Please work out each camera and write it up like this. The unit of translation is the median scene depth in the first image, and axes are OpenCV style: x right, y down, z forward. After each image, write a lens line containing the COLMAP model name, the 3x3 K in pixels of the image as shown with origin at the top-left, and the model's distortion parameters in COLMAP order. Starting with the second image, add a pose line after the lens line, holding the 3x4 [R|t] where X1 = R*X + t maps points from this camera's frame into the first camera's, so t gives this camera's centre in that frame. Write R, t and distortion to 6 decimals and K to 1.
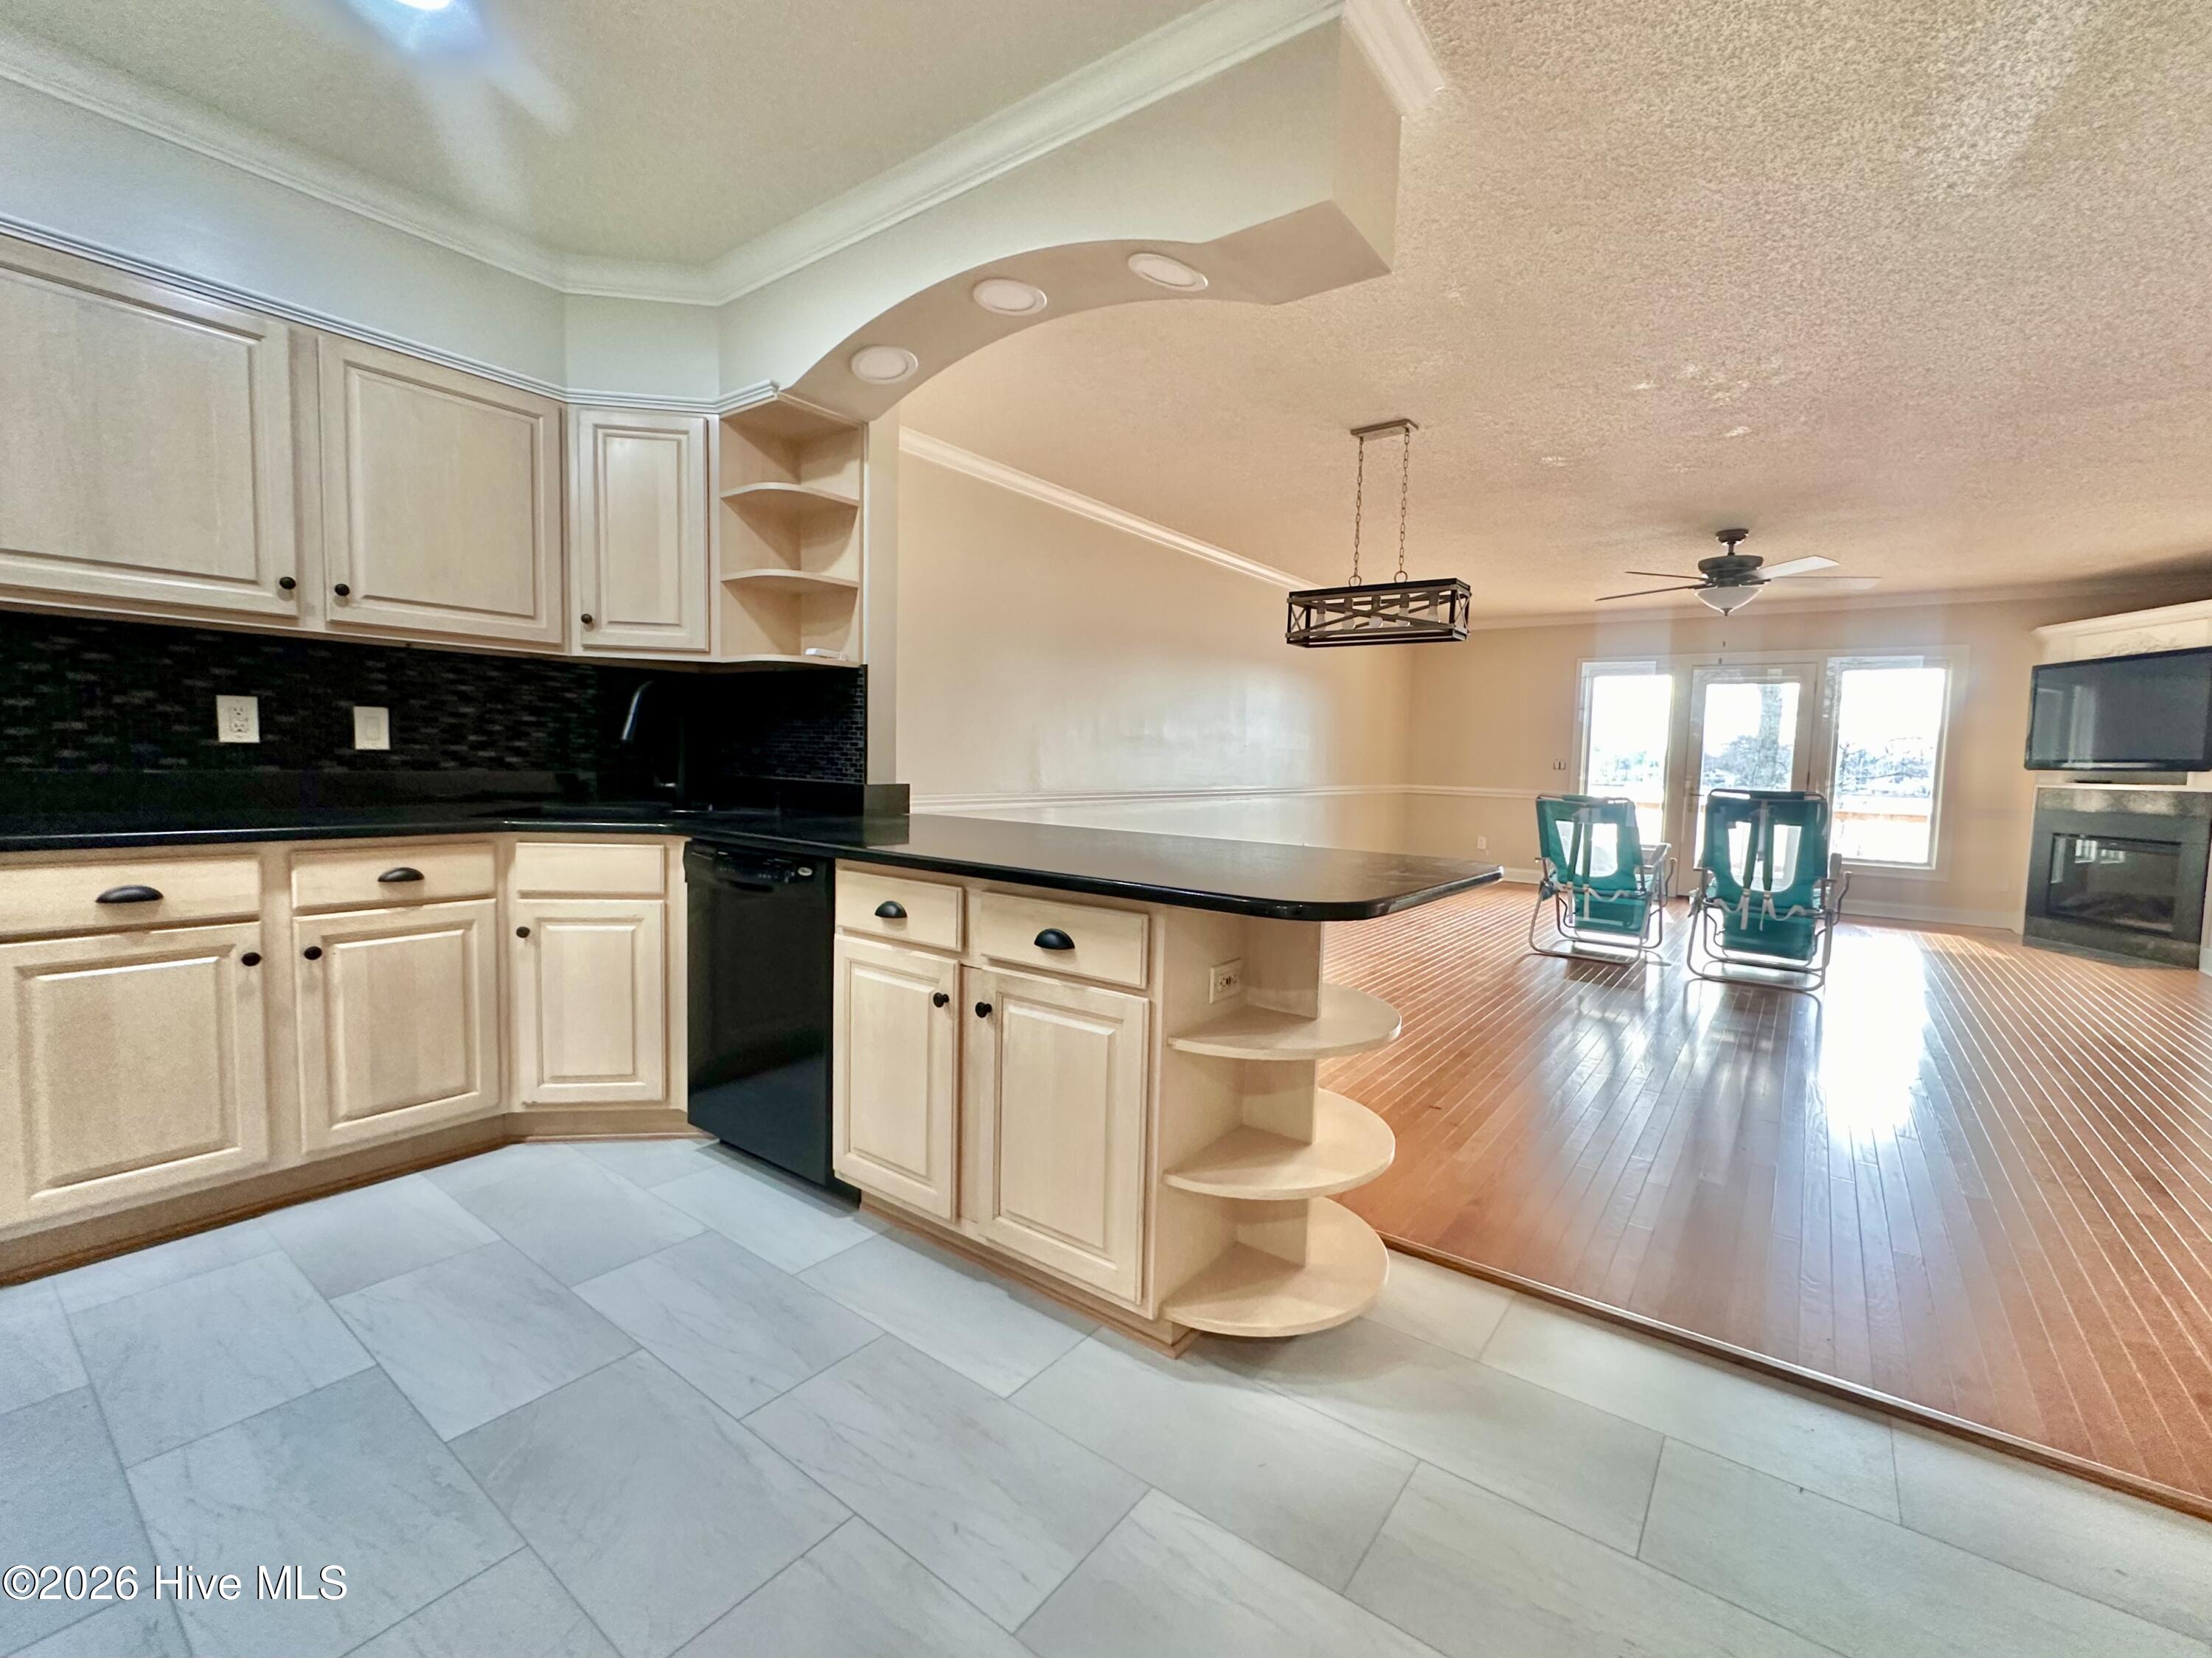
lens RADIAL K [[933.5, 0, 1115.2], [0, 933.5, 825.0], [0, 0, 1]] dist [-0.001618, 0.000008]
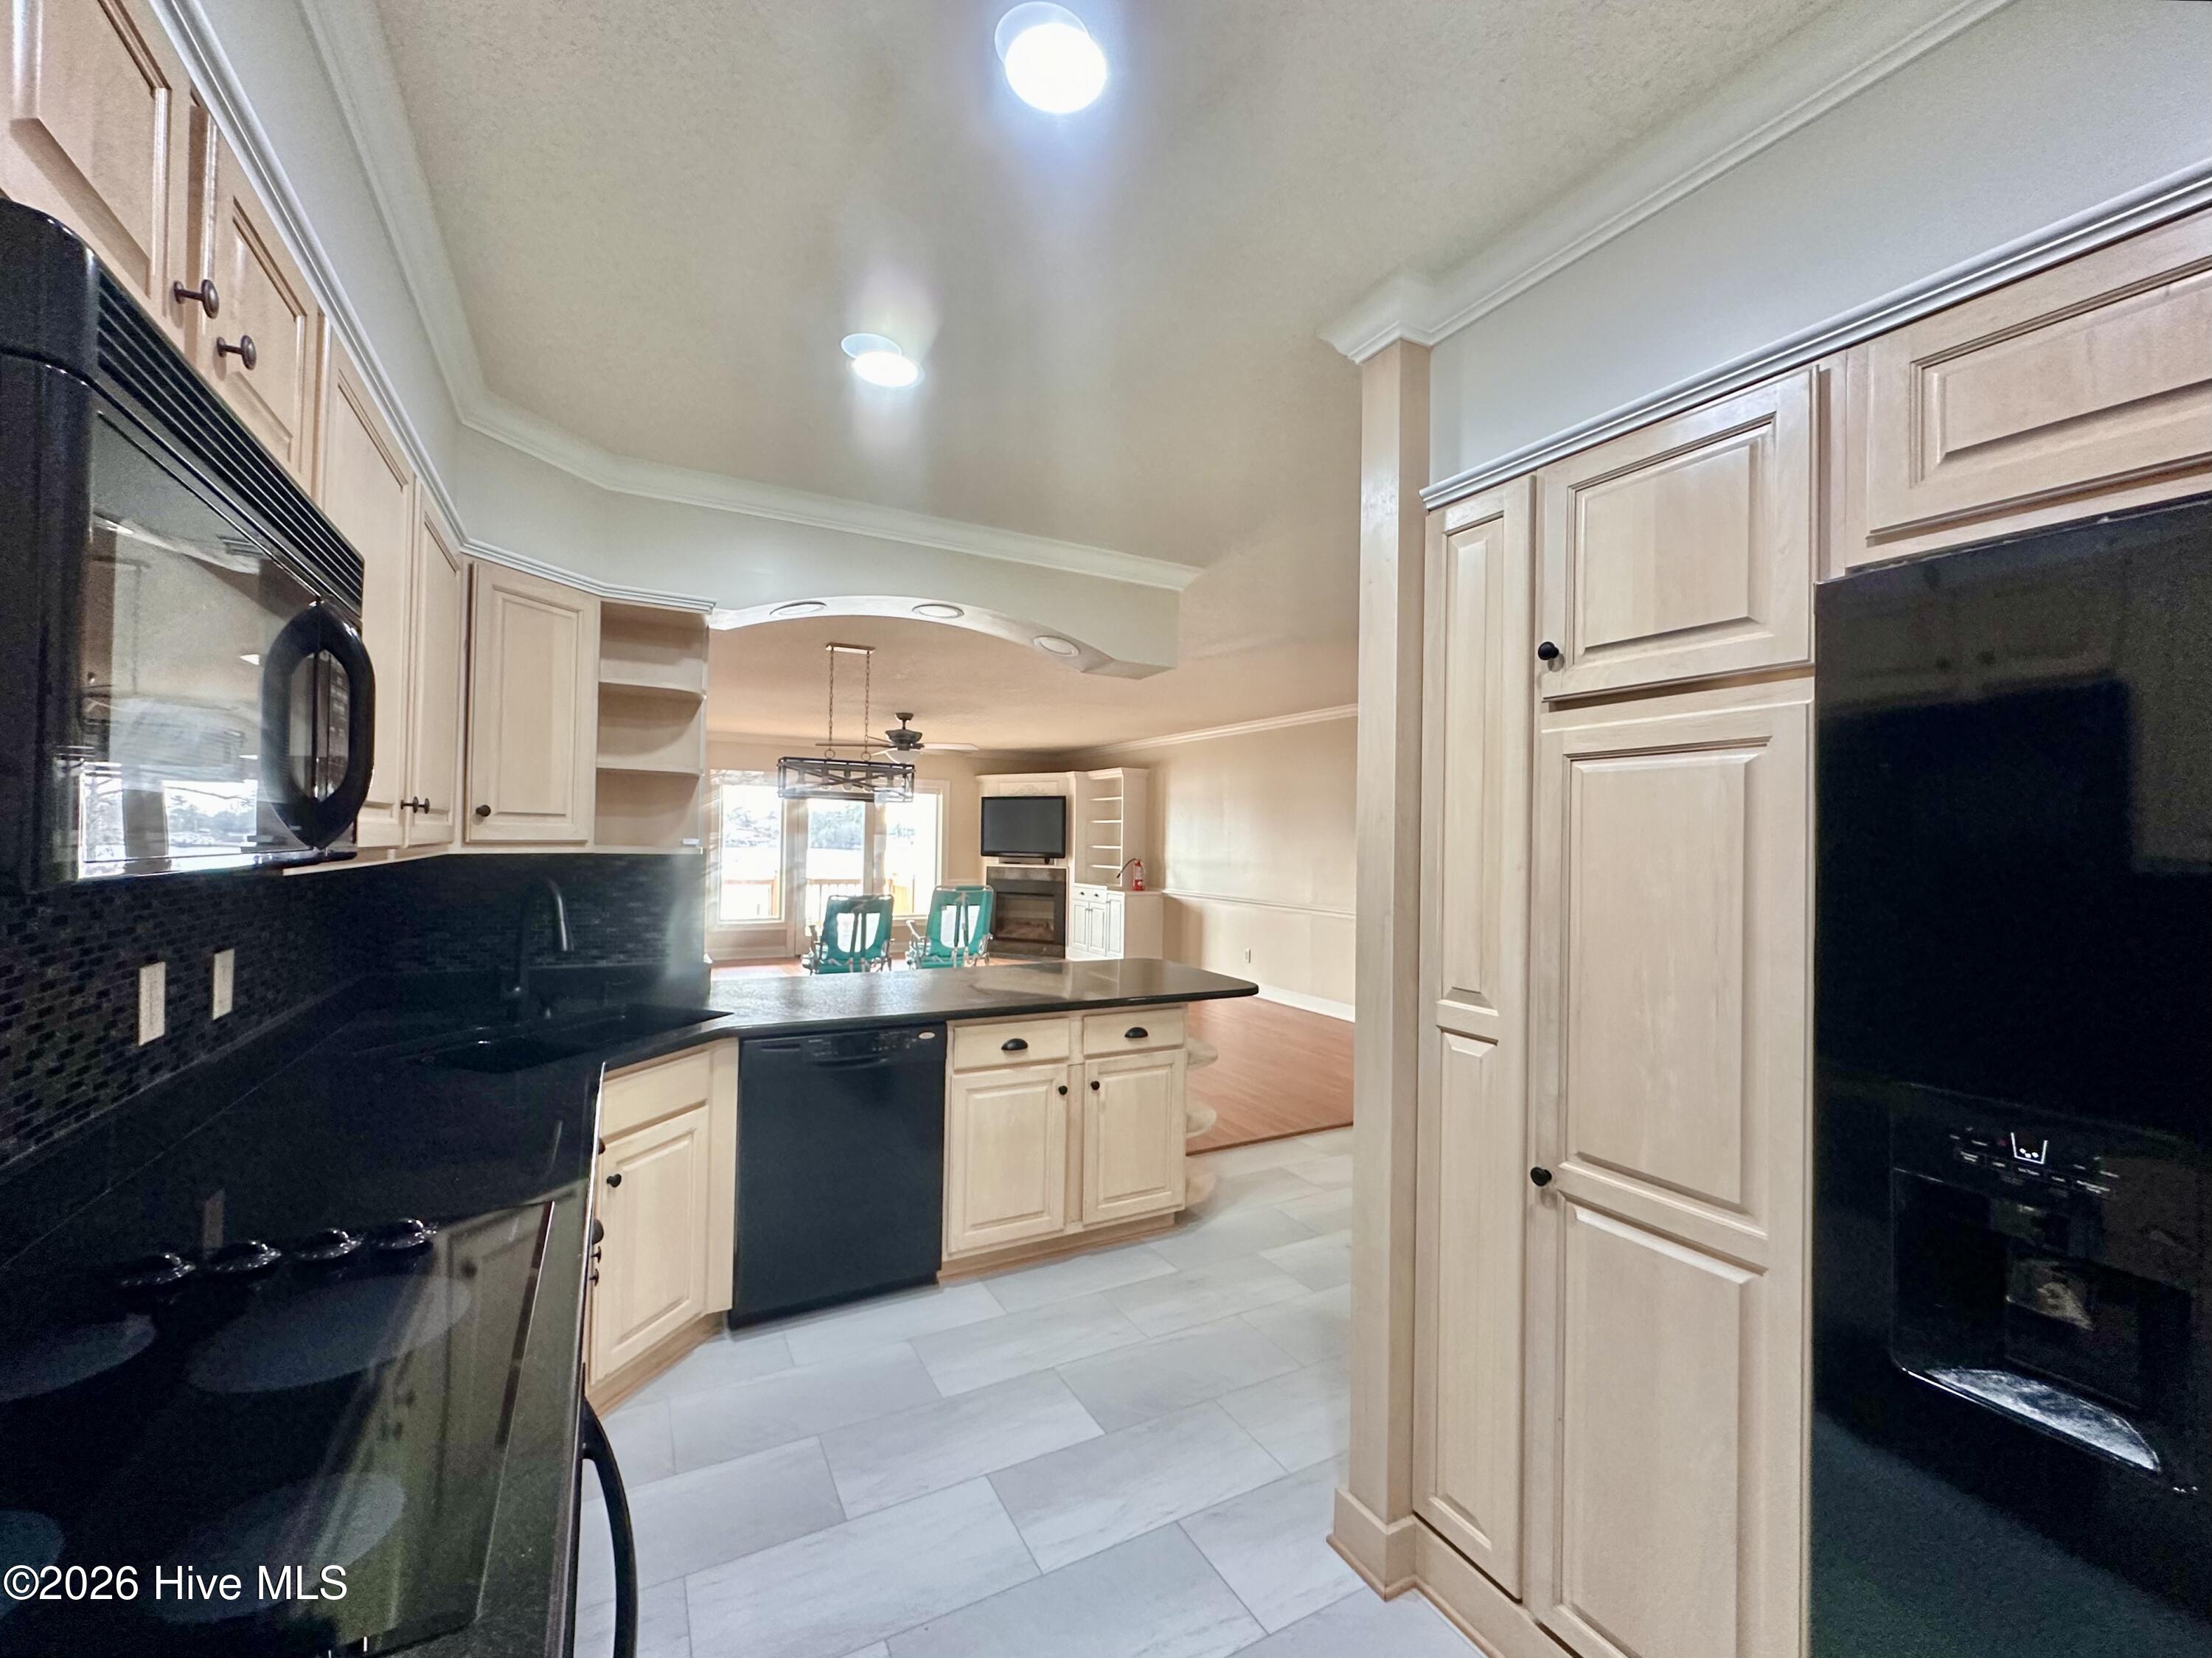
lens RADIAL K [[893.8, 0, 1108.0], [0, 893.8, 831.6], [0, 0, 1]] dist [0.000959, 0.000032]
pose [[0.429276, -0.010074, 0.903117, -0.983889], [0.057848, 0.998191, -0.016362, -0.147032], [-0.901319, 0.059267, 0.429082, 0.147417]]
